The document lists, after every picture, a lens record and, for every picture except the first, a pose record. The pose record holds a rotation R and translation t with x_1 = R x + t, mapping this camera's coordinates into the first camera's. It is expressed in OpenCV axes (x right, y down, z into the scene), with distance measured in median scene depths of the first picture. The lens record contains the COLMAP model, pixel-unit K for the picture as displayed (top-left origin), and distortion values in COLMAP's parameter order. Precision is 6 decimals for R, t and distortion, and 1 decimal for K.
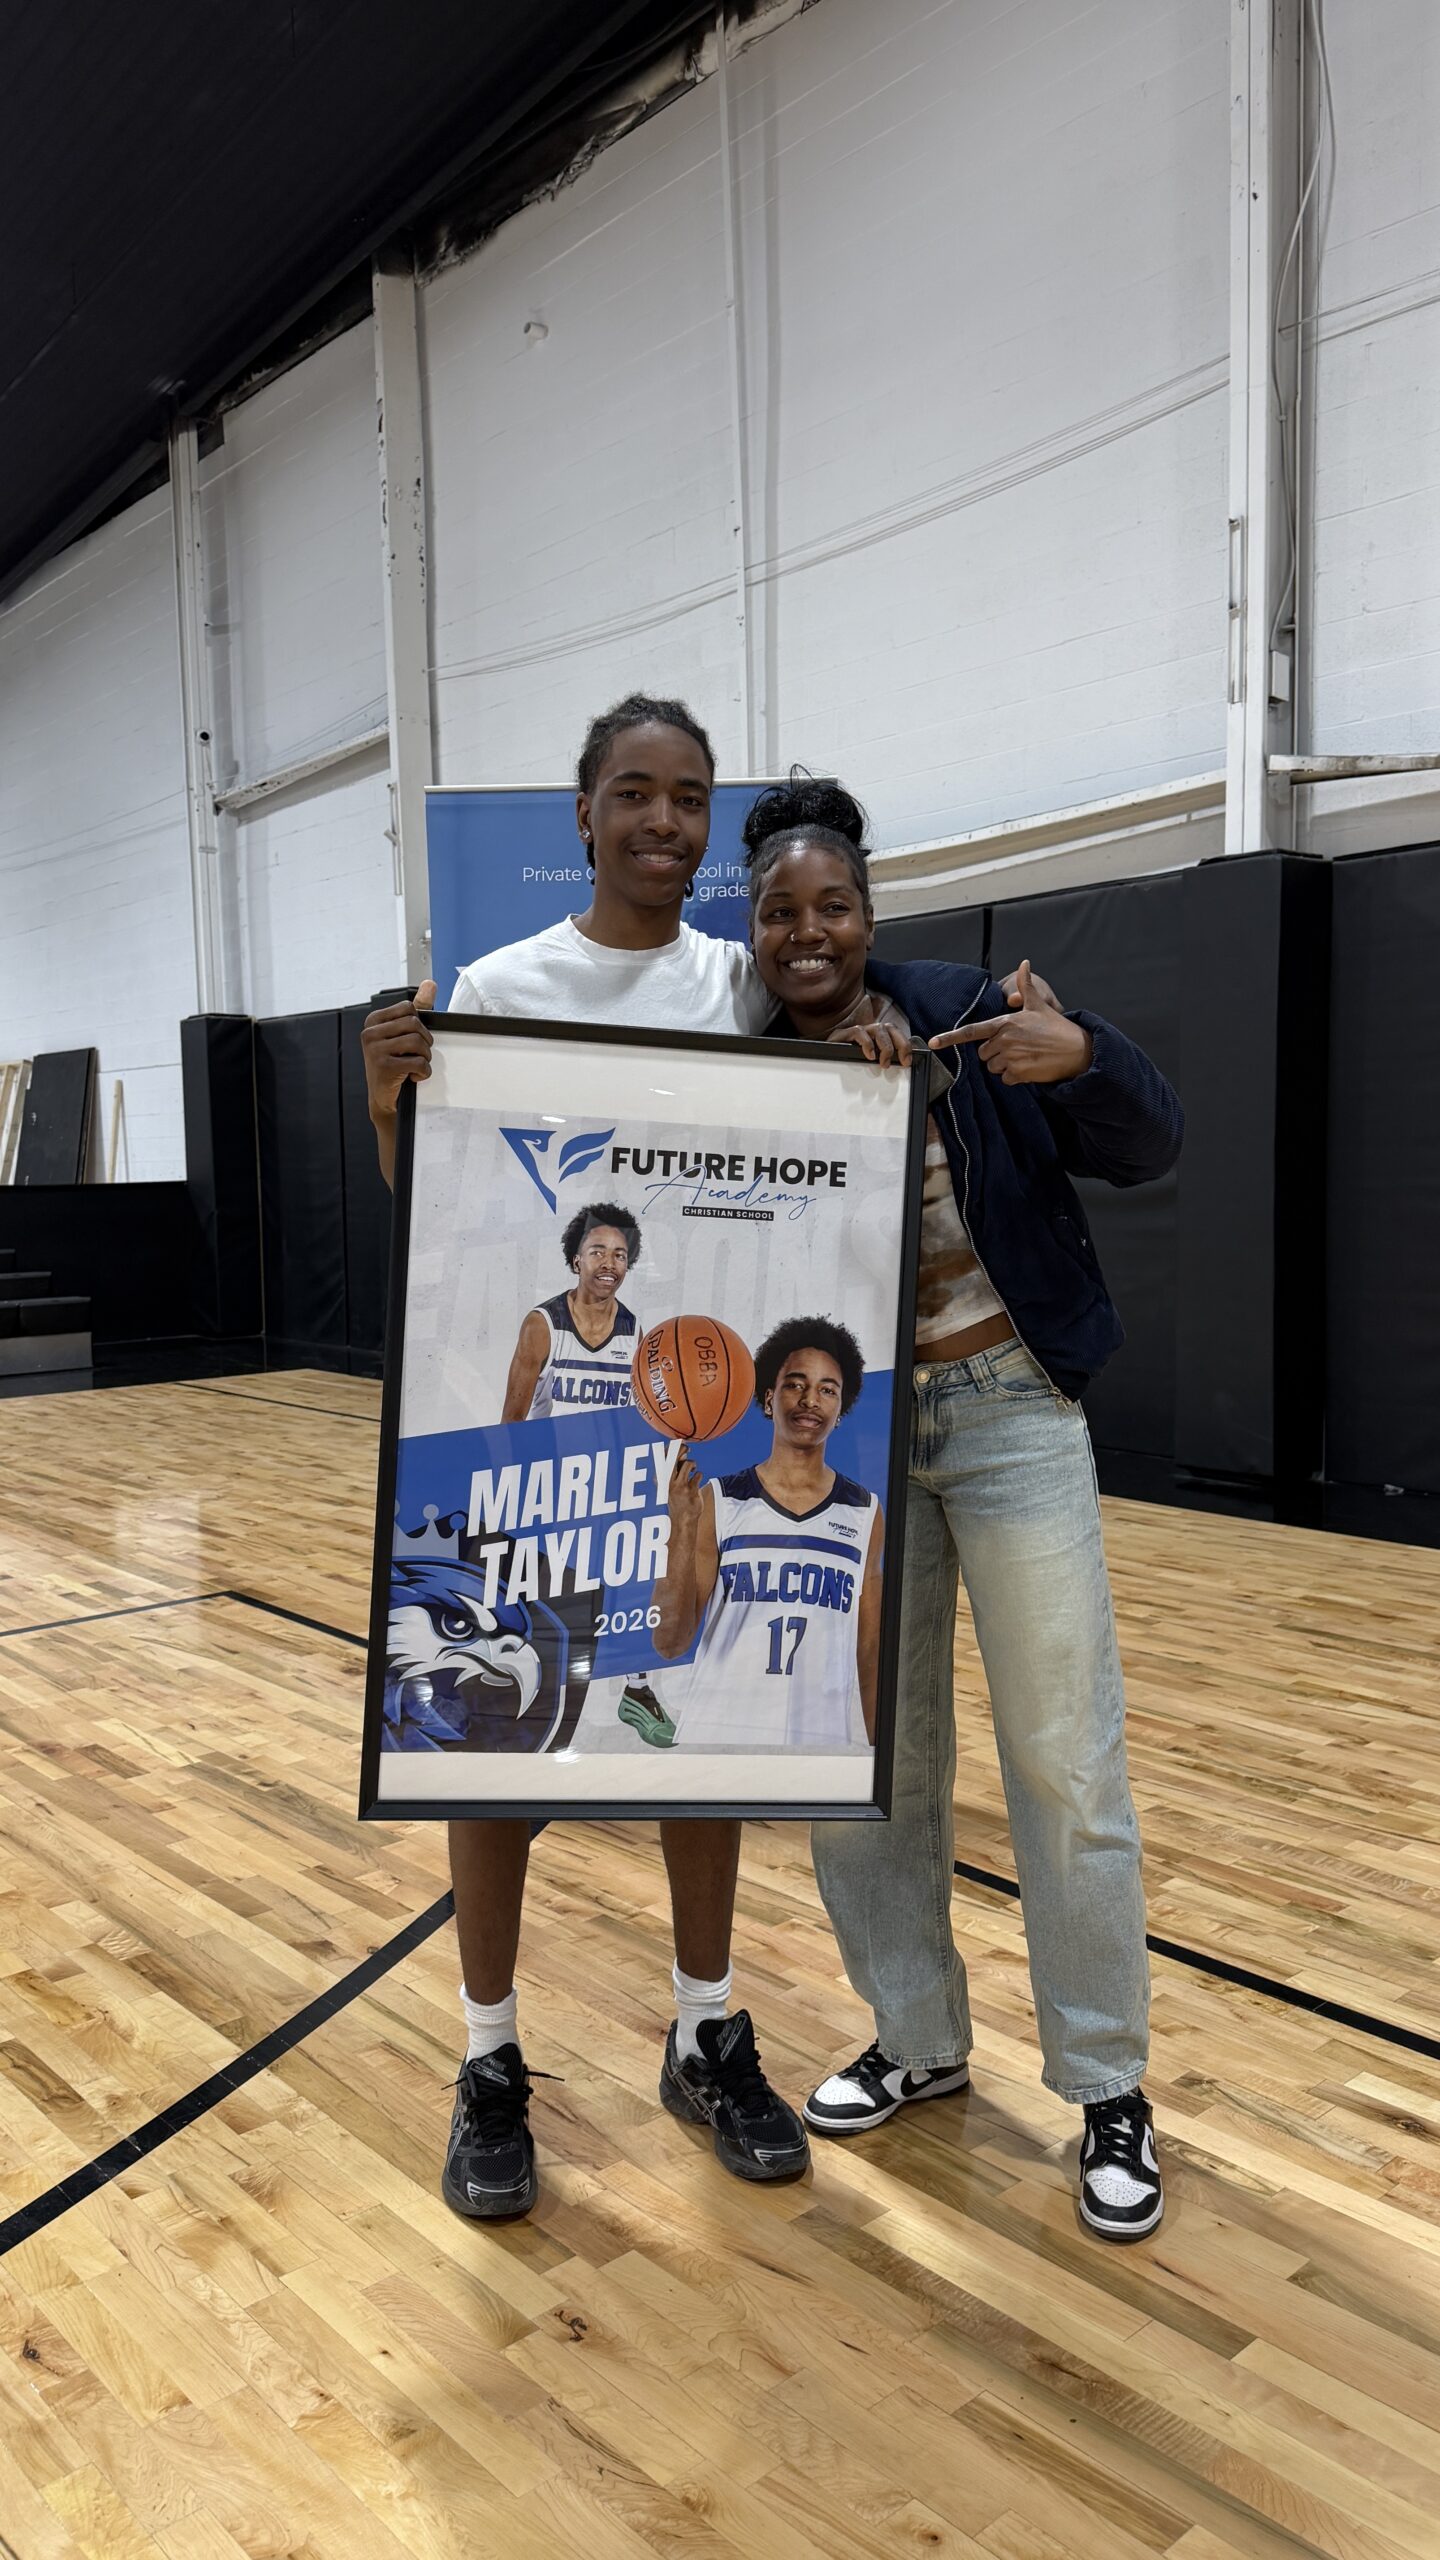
lens RADIAL K [[1759.8, 0, 711.2], [0, 1759.8, 1289.7], [0, 0, 1]] dist [0.038842, -0.046805]
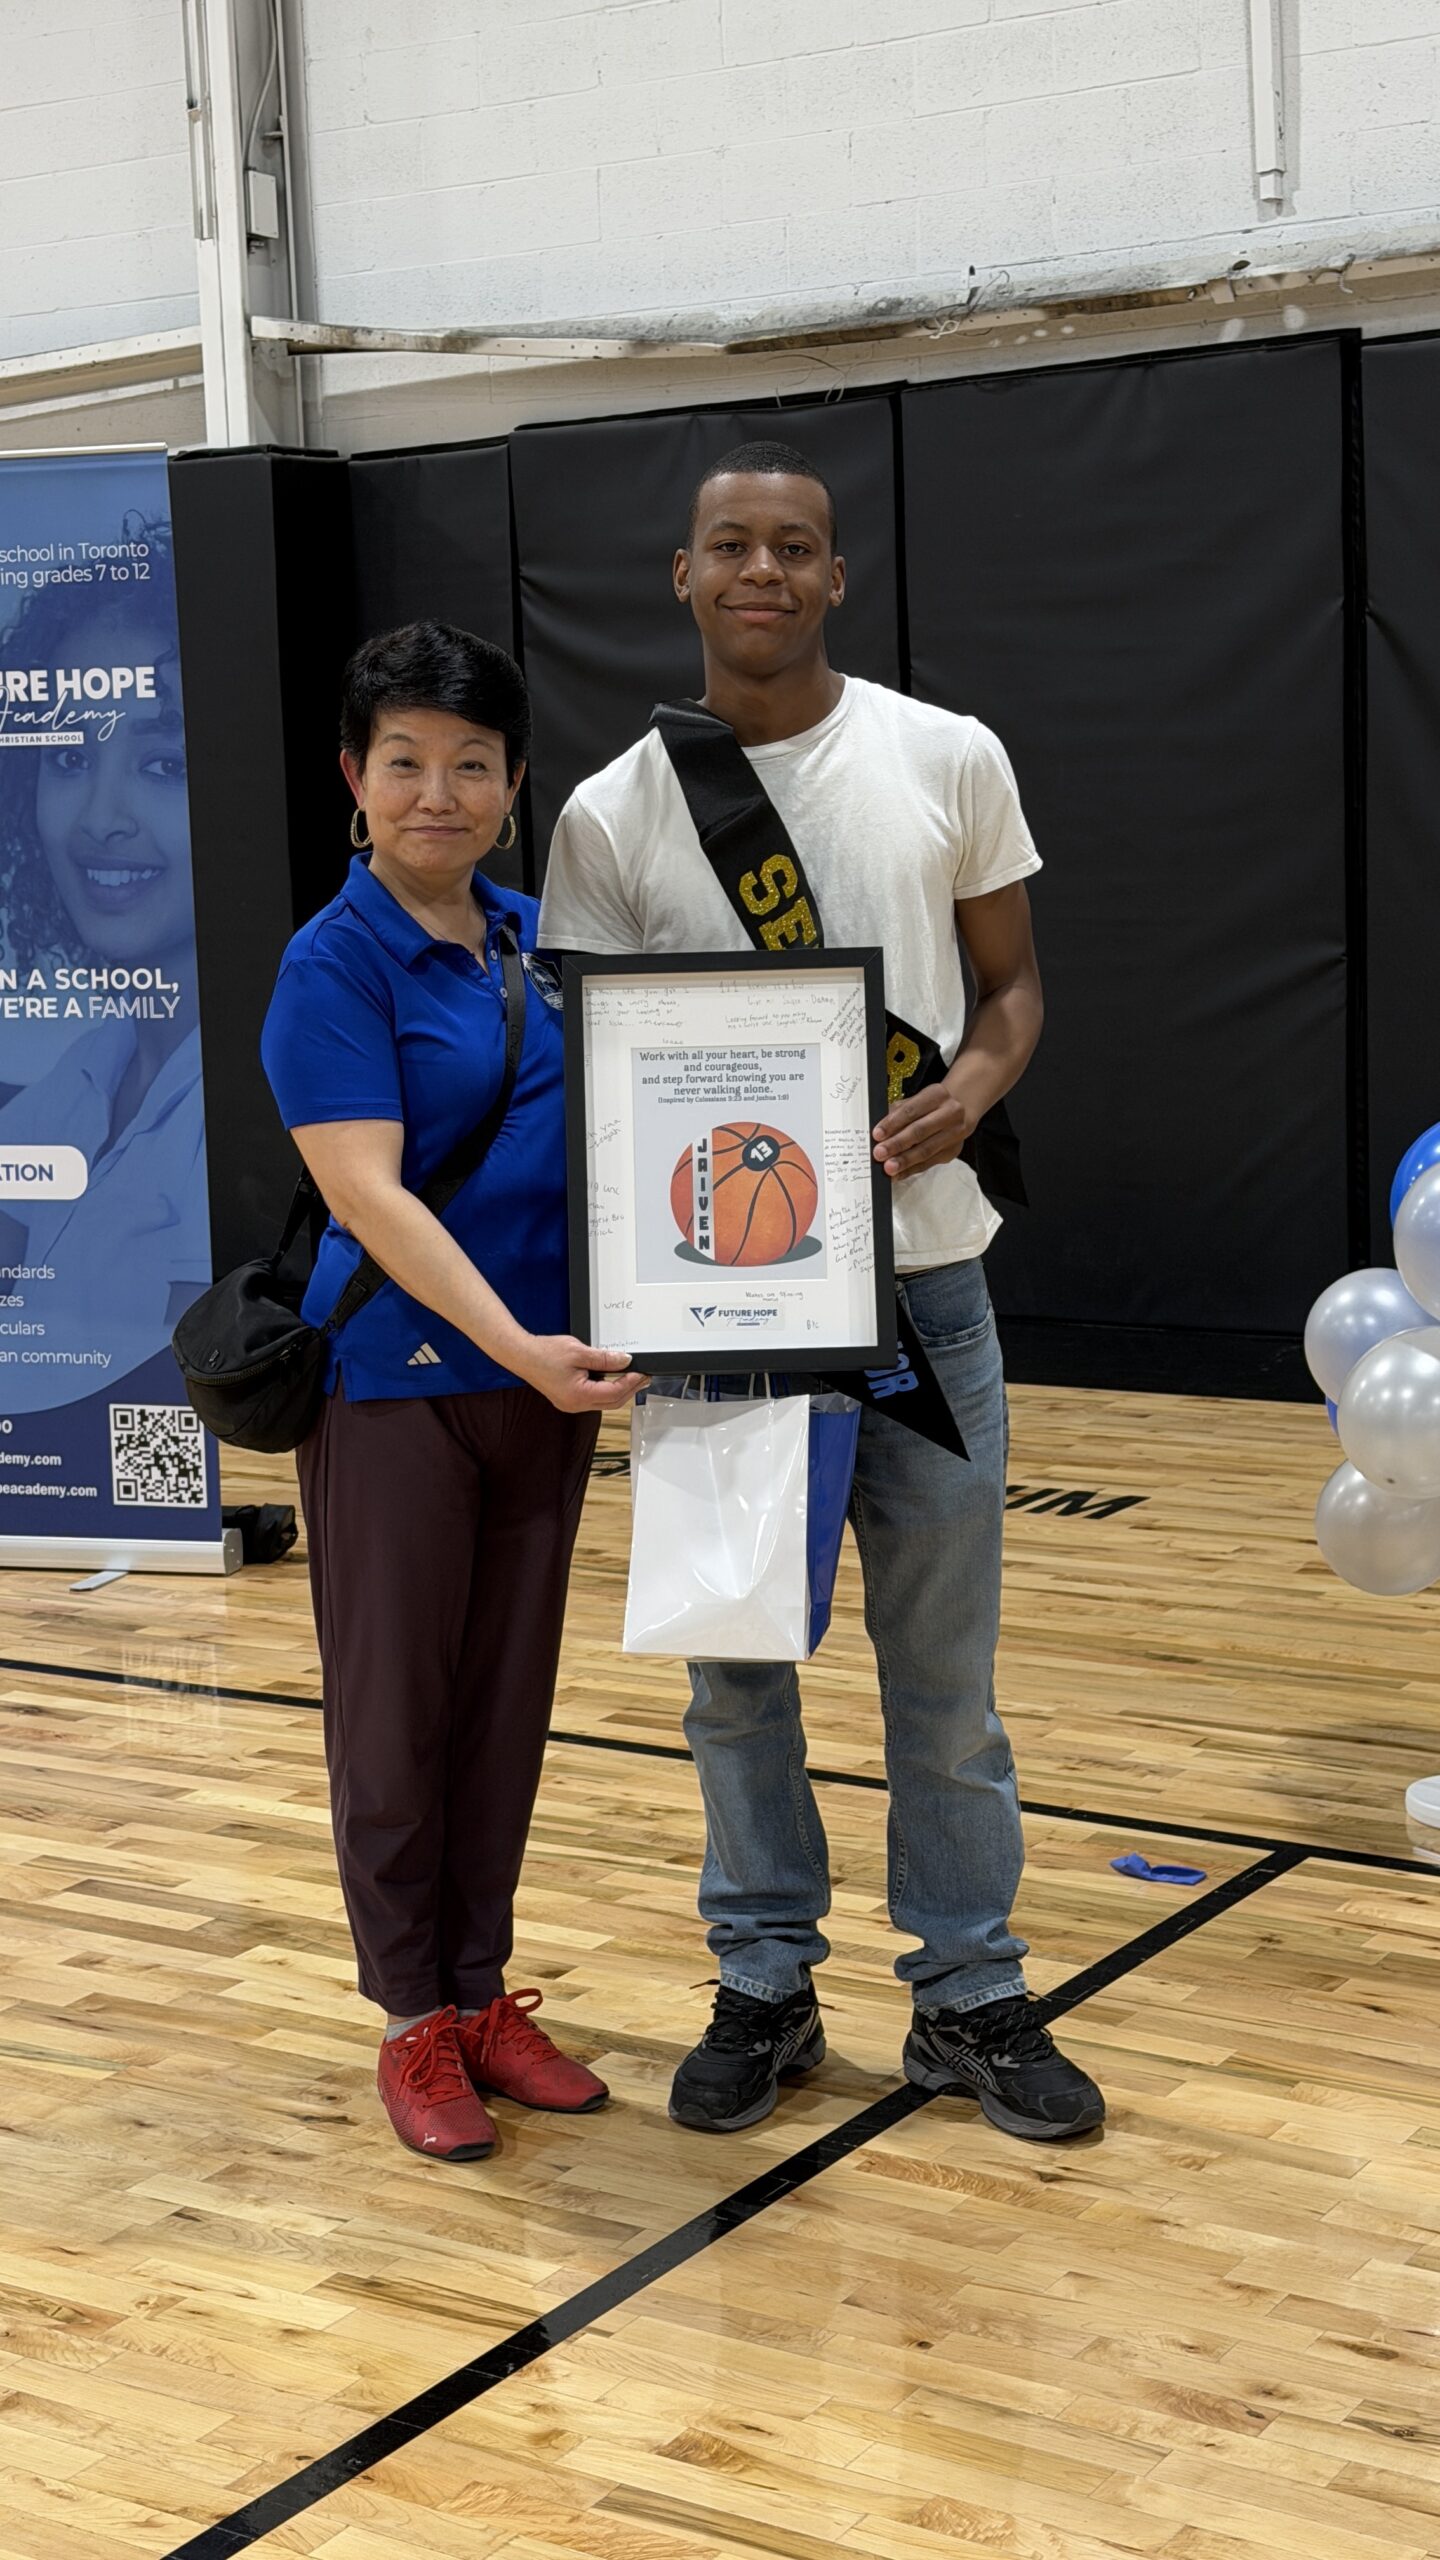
lens RADIAL K [[3508.9, 0, 698.8], [0, 3508.9, 1262.0], [0, 0, 1]] dist [0.111503, 0.000000]
pose [[0.961052, -0.051663, 0.271497, 0.067217], [0.037894, 0.997727, 0.055718, 0.018084], [-0.273758, -0.043259, 0.960825, -0.473190]]
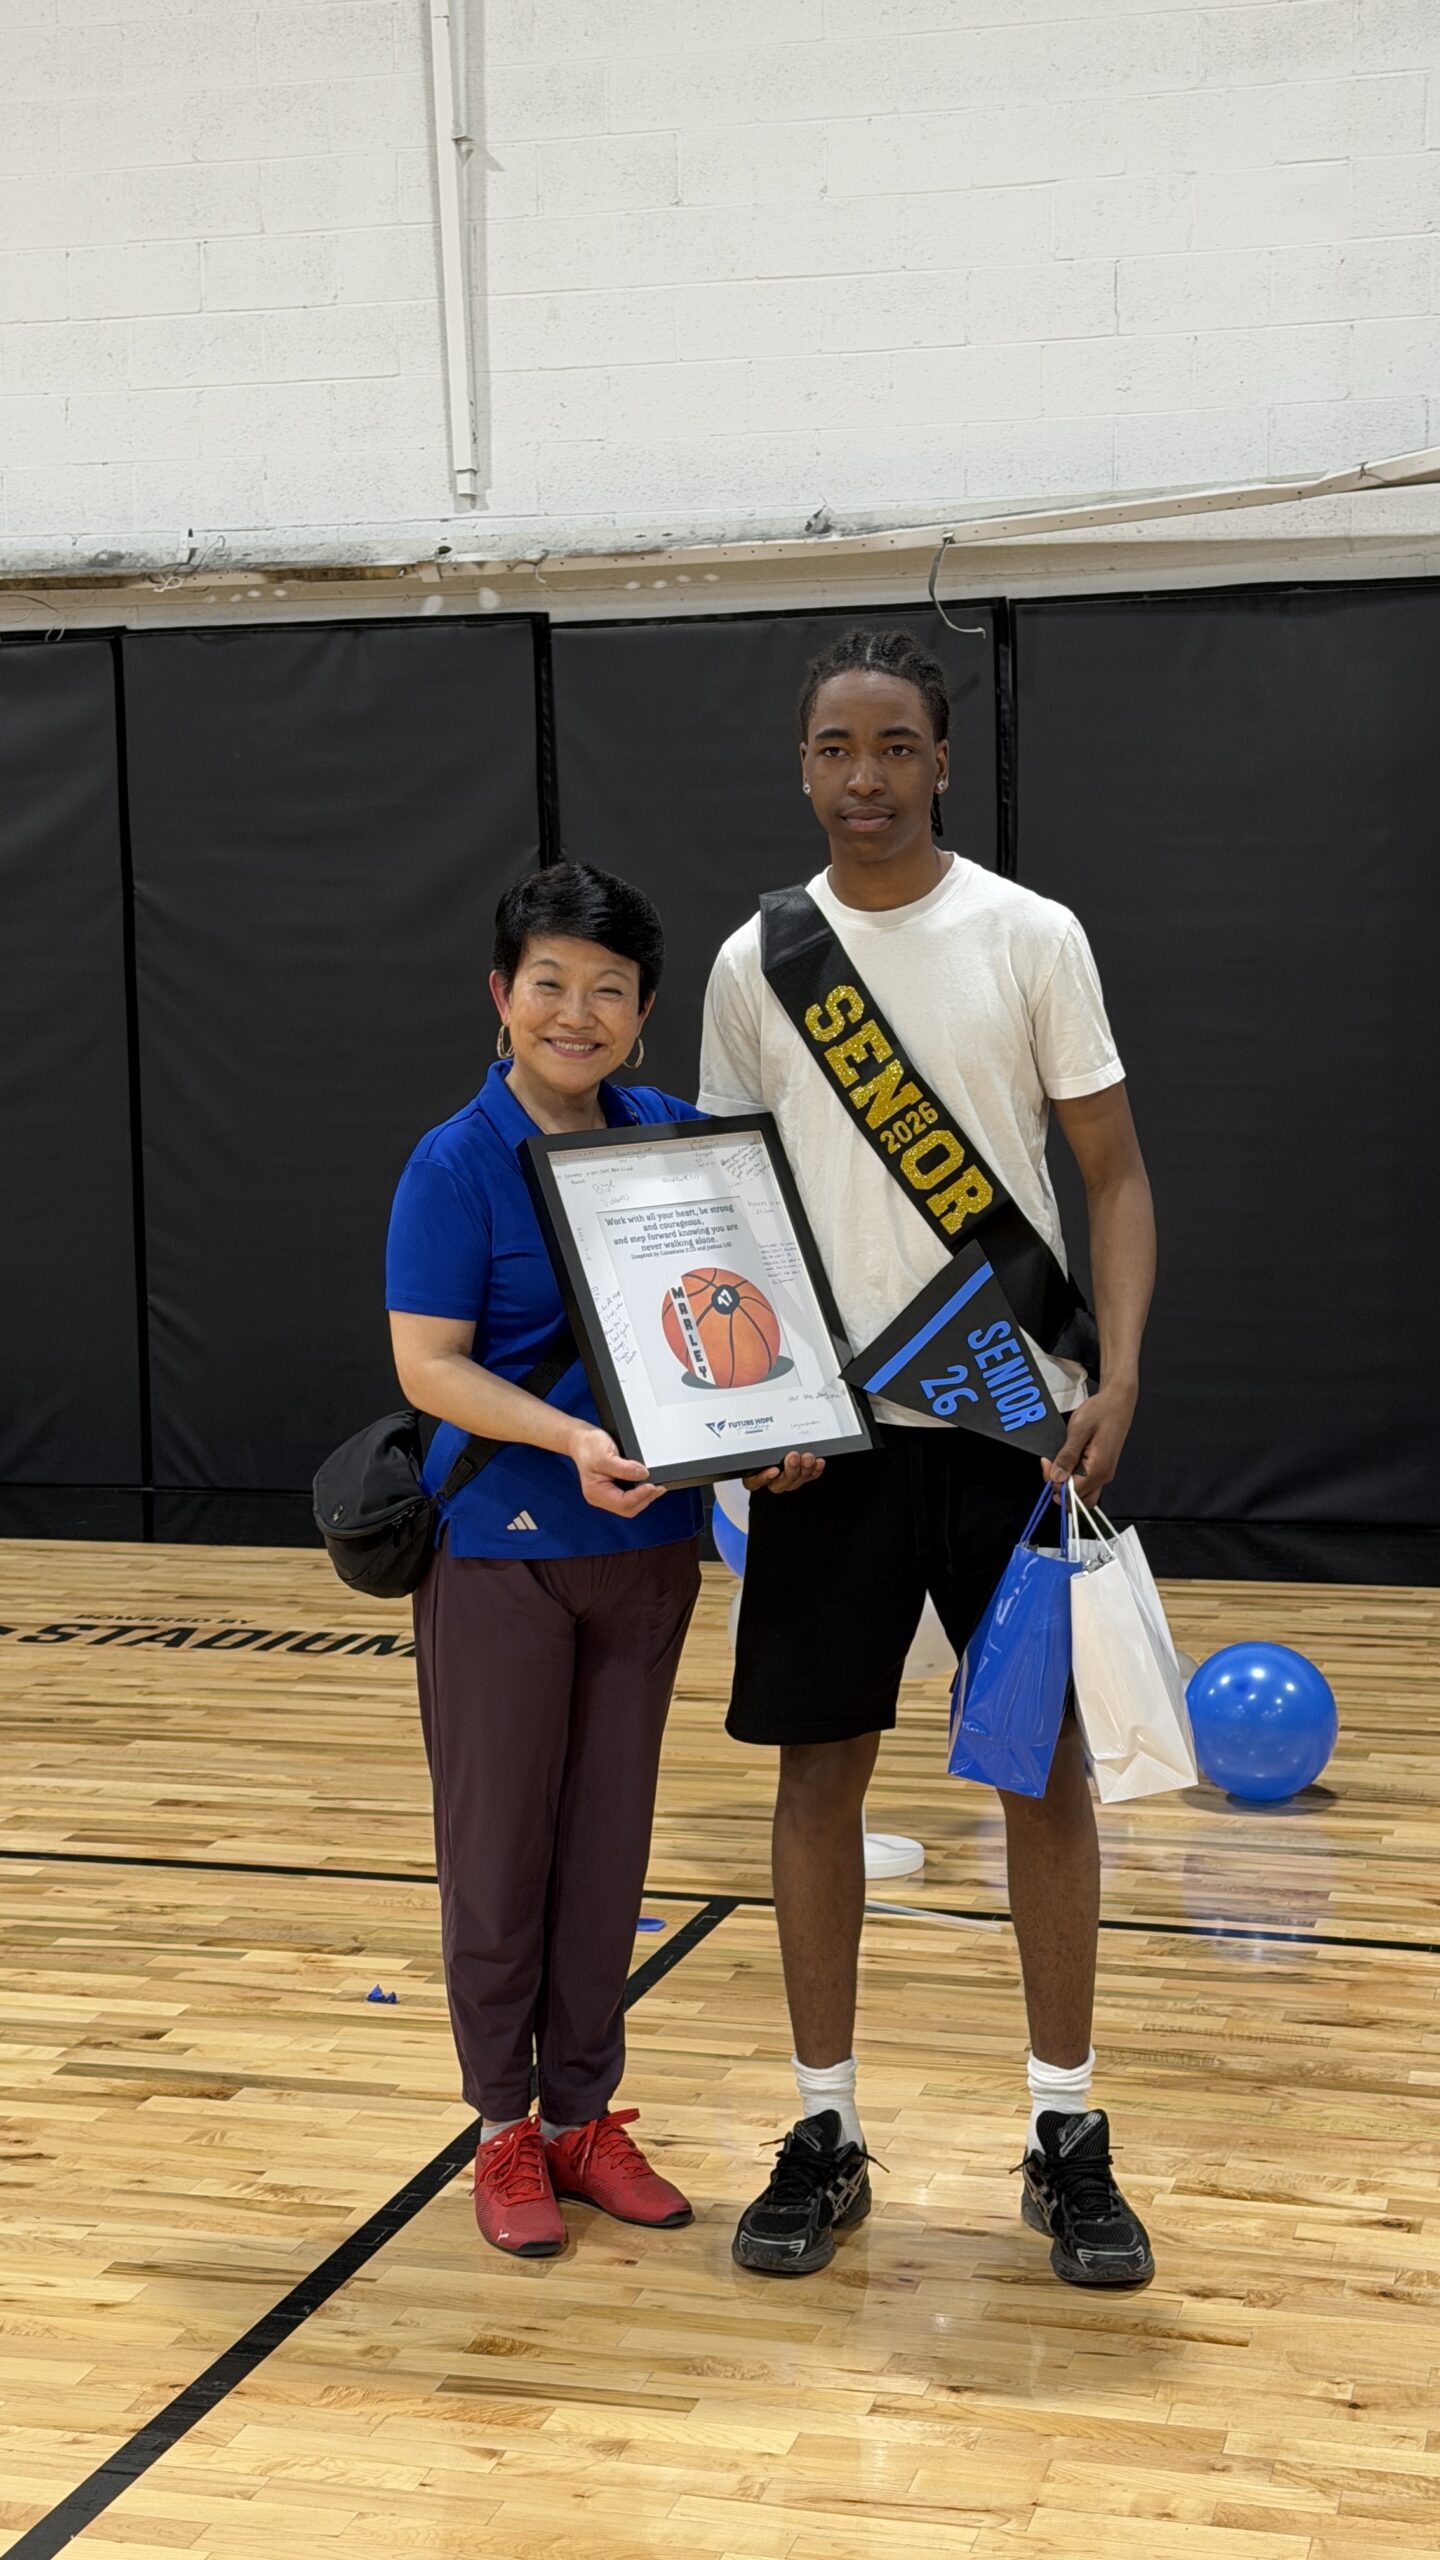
lens RADIAL K [[3508.9, 0, 706.0], [0, 3508.9, 1305.2], [0, 0, 1]] dist [0.111503, 0.000000]
pose [[0.830177, -0.040056, 0.556059, -0.091694], [0.034112, 0.999196, 0.021050, 0.018325], [-0.556456, 0.001493, 0.830876, -0.529418]]
